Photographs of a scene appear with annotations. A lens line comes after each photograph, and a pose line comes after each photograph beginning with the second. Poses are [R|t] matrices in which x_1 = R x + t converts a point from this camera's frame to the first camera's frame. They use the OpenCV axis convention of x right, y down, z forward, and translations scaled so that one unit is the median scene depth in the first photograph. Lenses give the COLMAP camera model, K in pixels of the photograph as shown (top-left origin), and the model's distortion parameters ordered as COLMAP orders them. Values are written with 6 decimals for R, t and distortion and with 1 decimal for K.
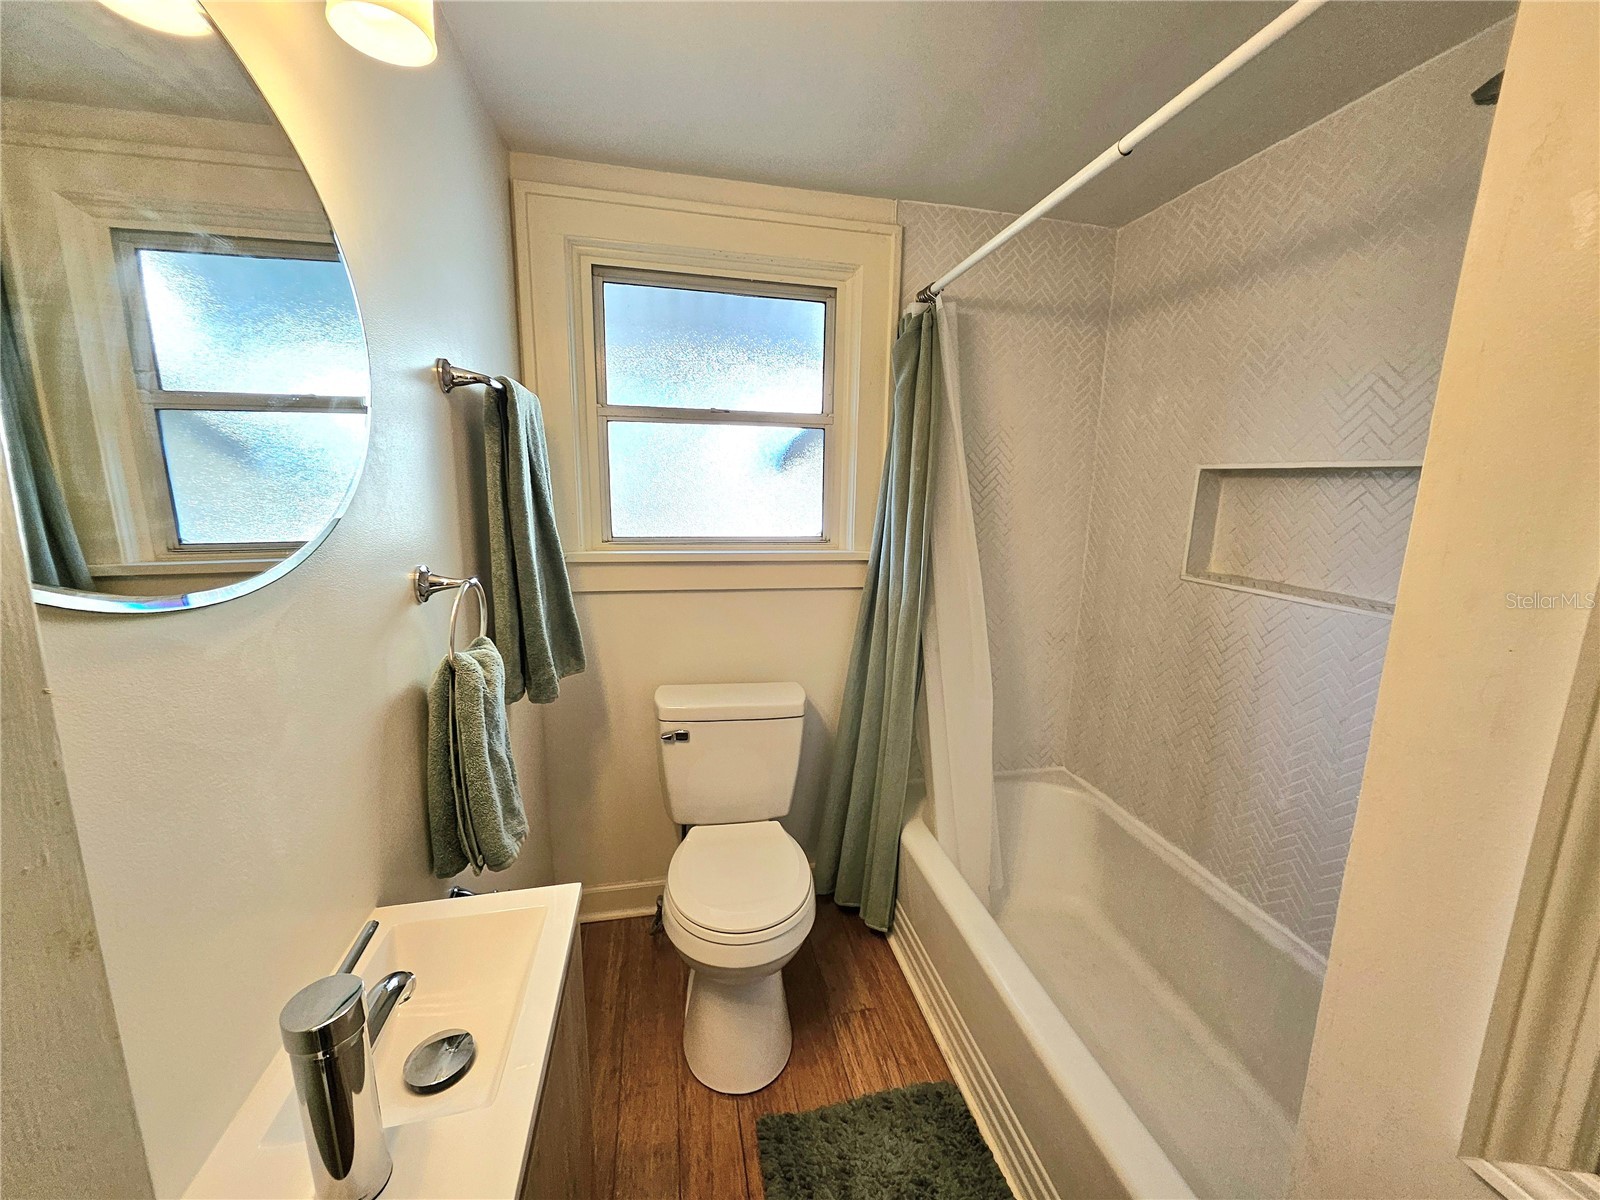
lens RADIAL K [[627.7, 0, 806.5], [0, 627.7, 595.0], [0, 0, 1]] dist [0.007594, -0.003550]
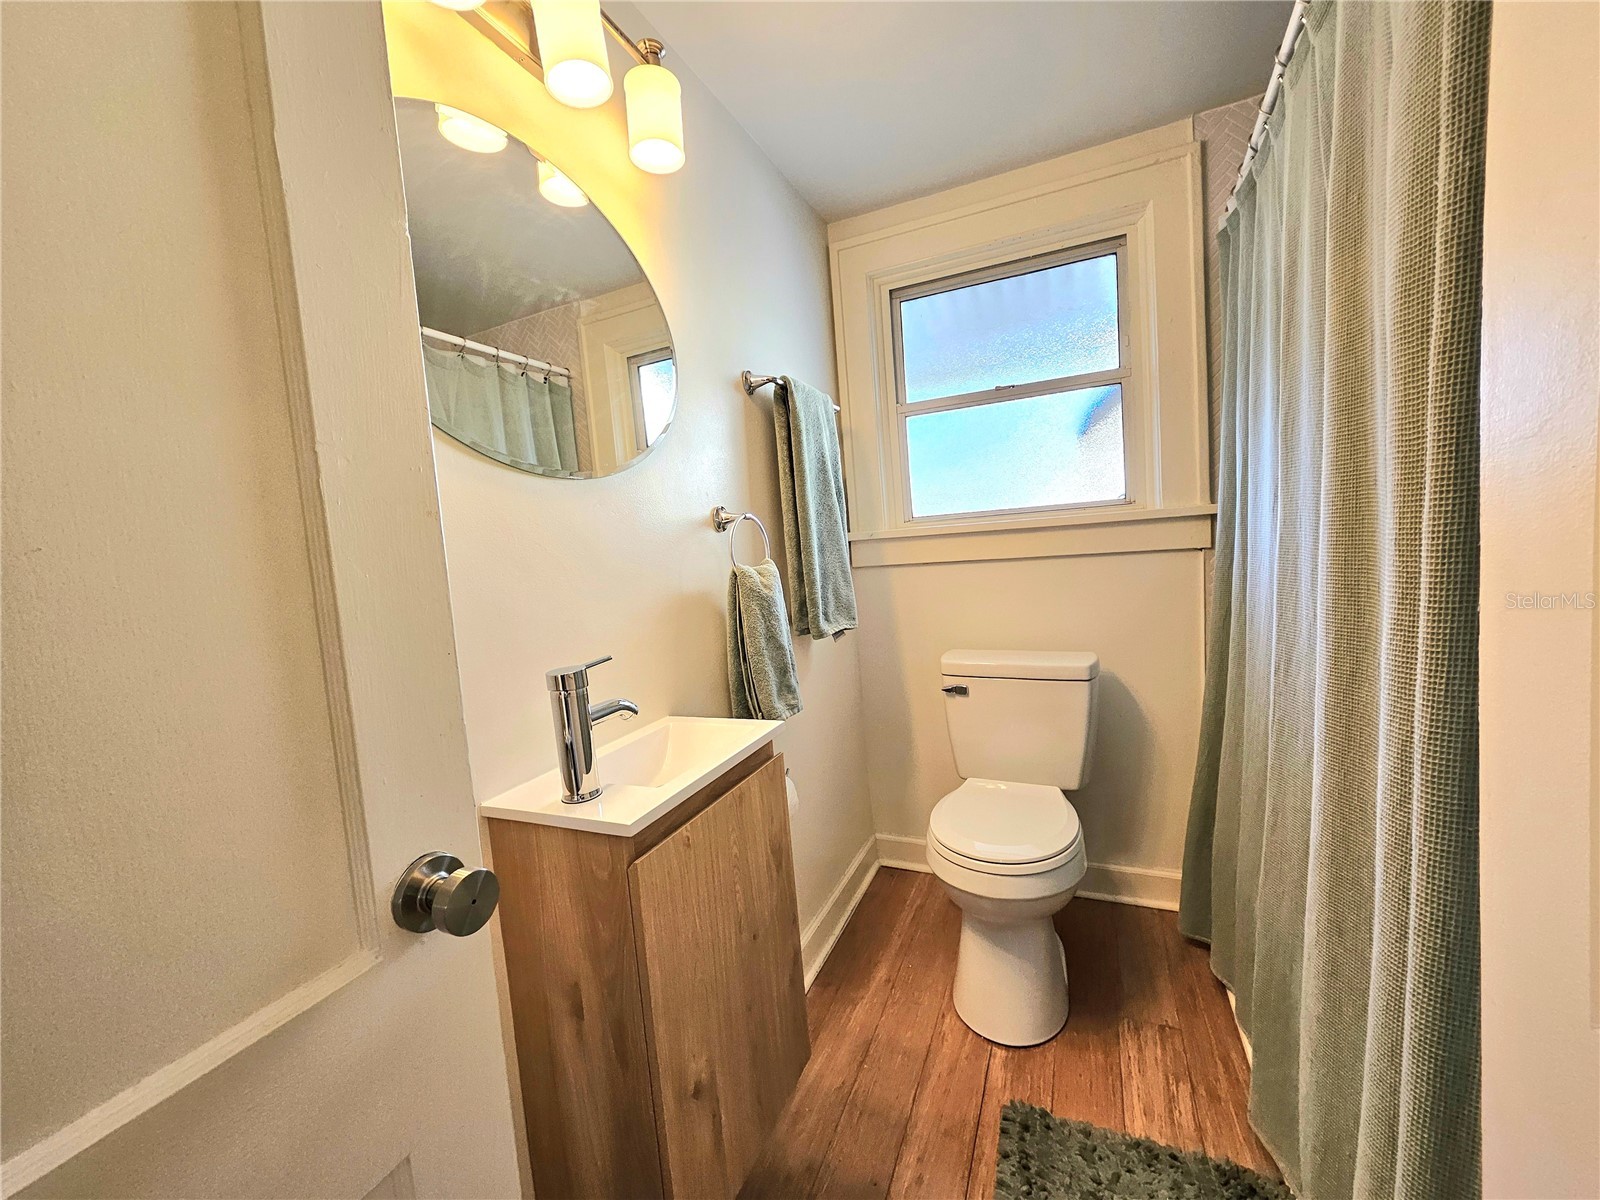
lens RADIAL K [[627.7, 0, 807.5], [0, 627.7, 594.9], [0, 0, 1]] dist [0.007594, -0.003550]
pose [[0.800779, -0.033260, -0.598036, 0.237110], [-0.015589, 0.996962, -0.076320, 0.151935], [0.598757, 0.070438, 0.797827, -0.011046]]
